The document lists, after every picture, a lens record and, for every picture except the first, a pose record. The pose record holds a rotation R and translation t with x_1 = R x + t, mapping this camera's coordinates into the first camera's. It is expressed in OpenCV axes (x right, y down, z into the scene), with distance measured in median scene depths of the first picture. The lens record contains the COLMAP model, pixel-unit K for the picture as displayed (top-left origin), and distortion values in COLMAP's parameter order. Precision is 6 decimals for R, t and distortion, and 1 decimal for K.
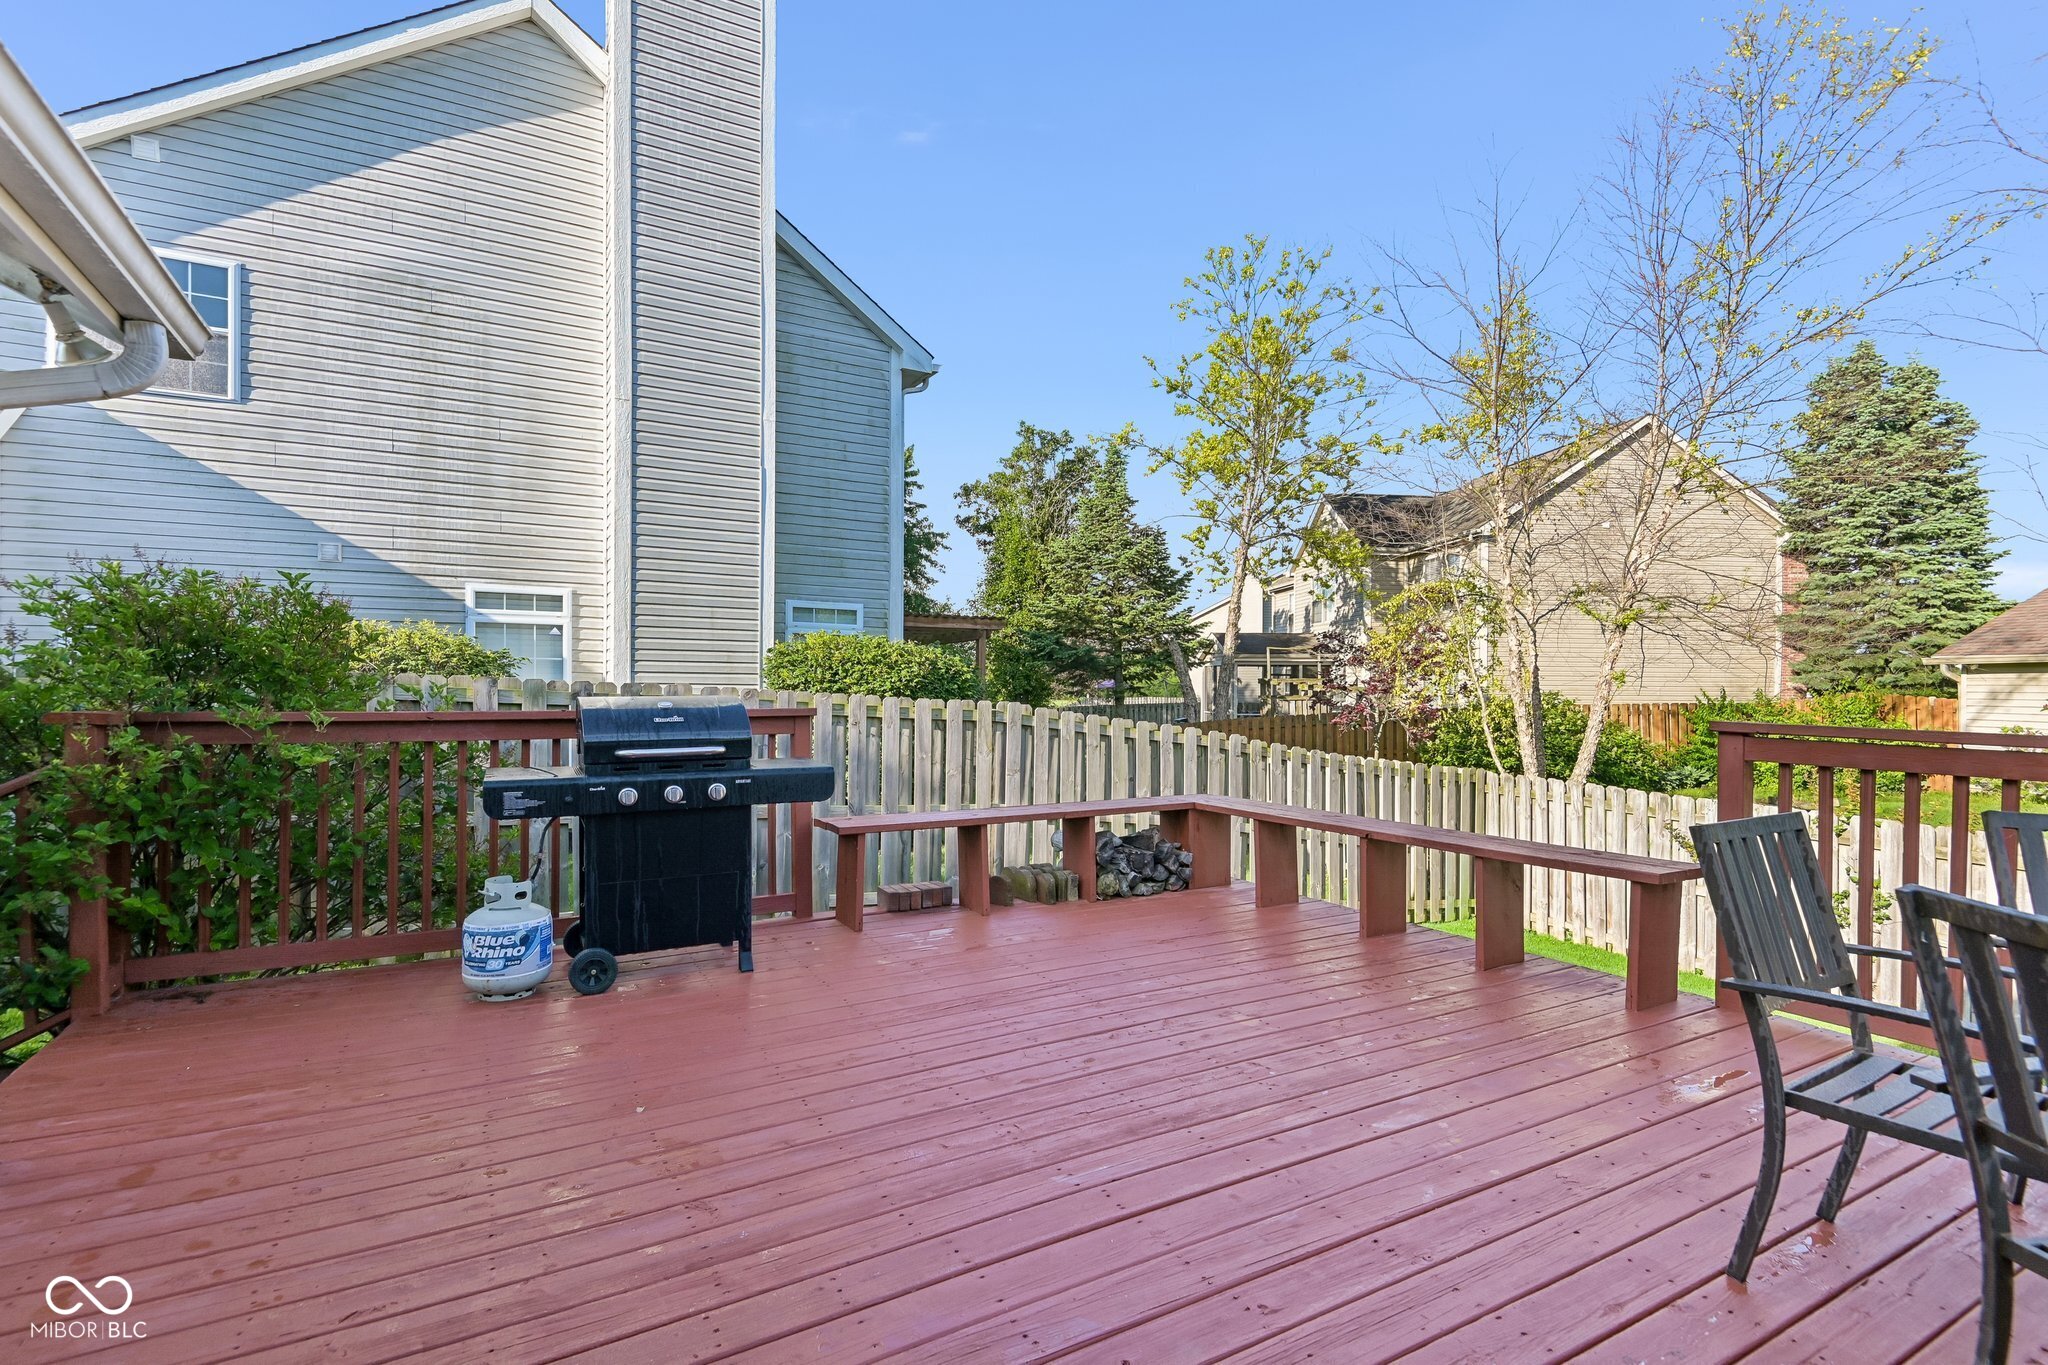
lens RADIAL K [[955.5, 0, 990.3], [0, 955.5, 700.1], [0, 0, 1]] dist [-0.000764, -0.001402]
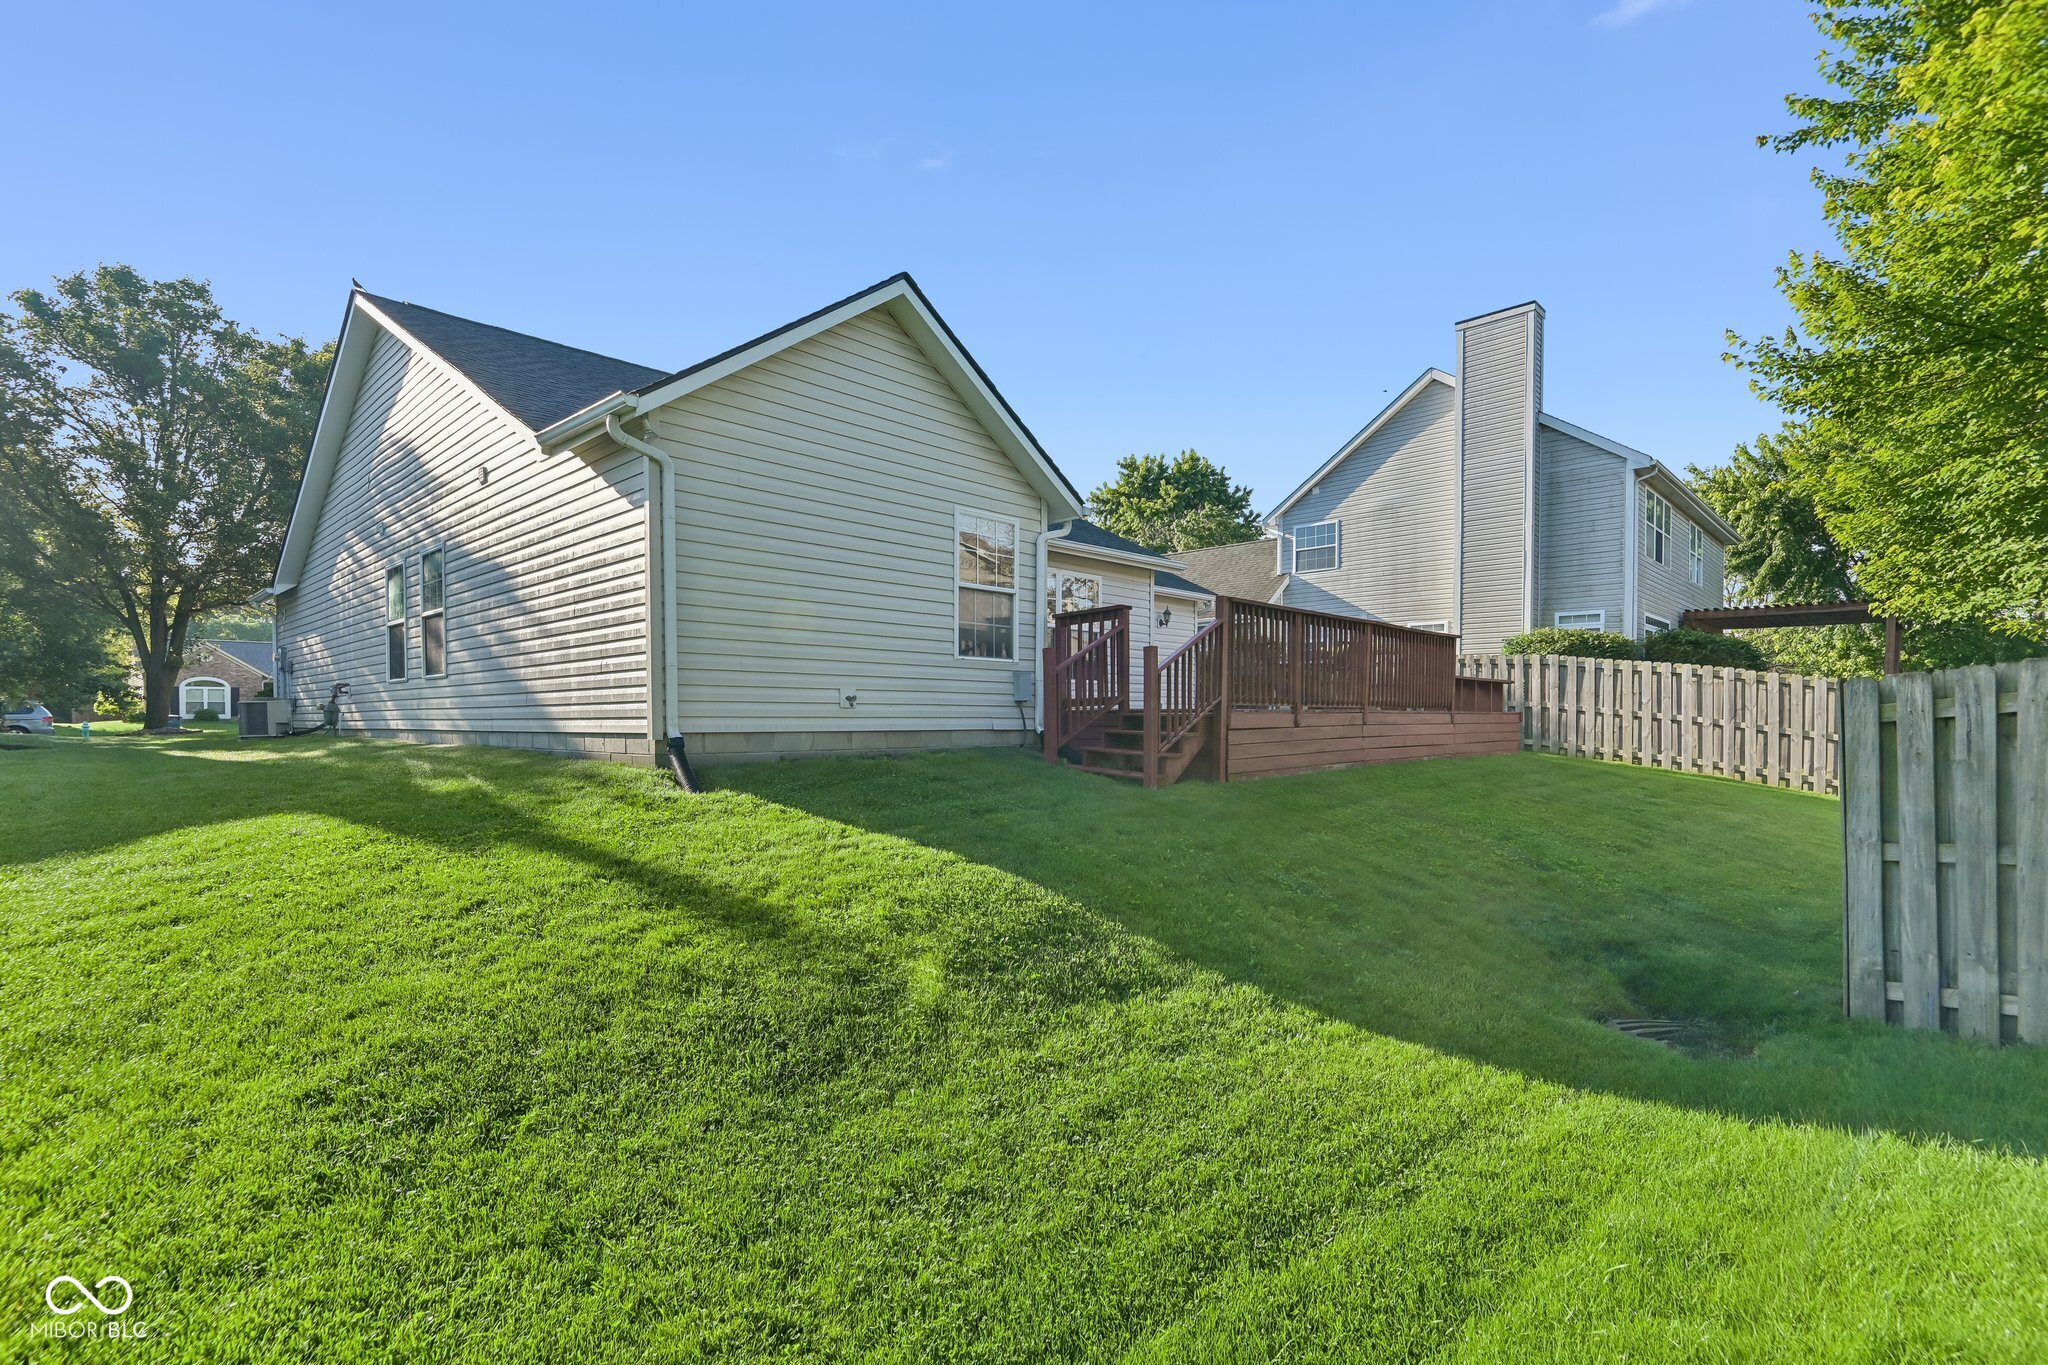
lens RADIAL K [[945.1, 0, 1015.3], [0, 945.1, 722.7], [0, 0, 1]] dist [0.003702, 0.000032]
pose [[0.275735, 0.000916, -0.961233, 1.492277], [-0.013700, 0.999902, -0.002977, 0.153549], [0.961136, 0.013990, 0.275721, -0.630079]]
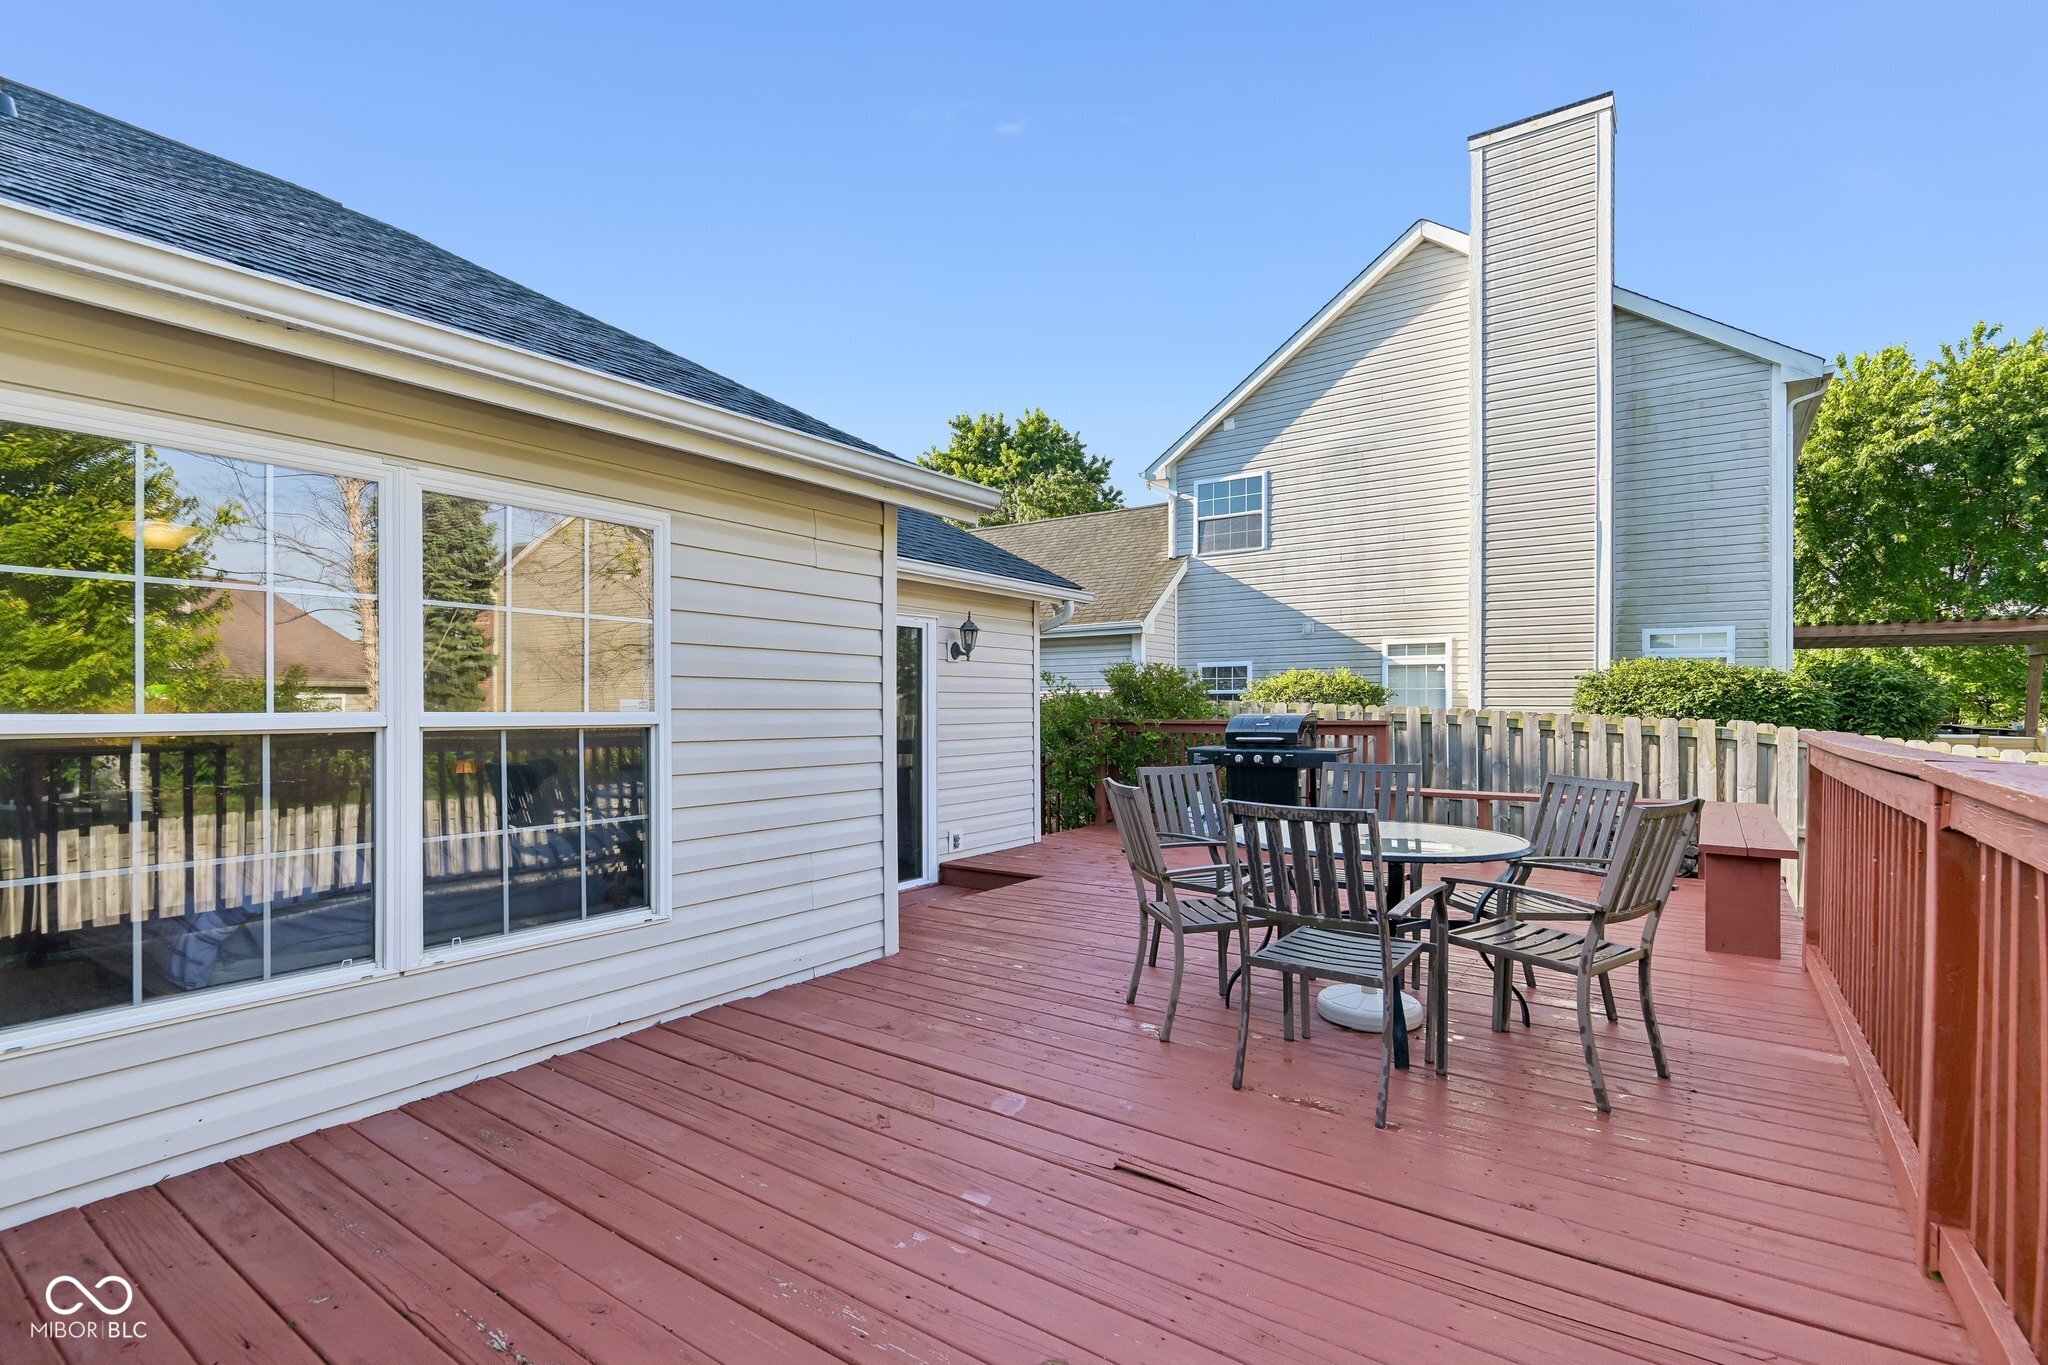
lens RADIAL K [[956.3, 0, 1027.6], [0, 956.3, 696.3], [0, 0, 1]] dist [0.001319, -0.000058]
pose [[0.431652, -0.017333, -0.901873, 0.551258], [-0.009139, 0.999680, -0.023587, 0.006612], [0.901994, 0.018423, 0.431356, -0.144061]]
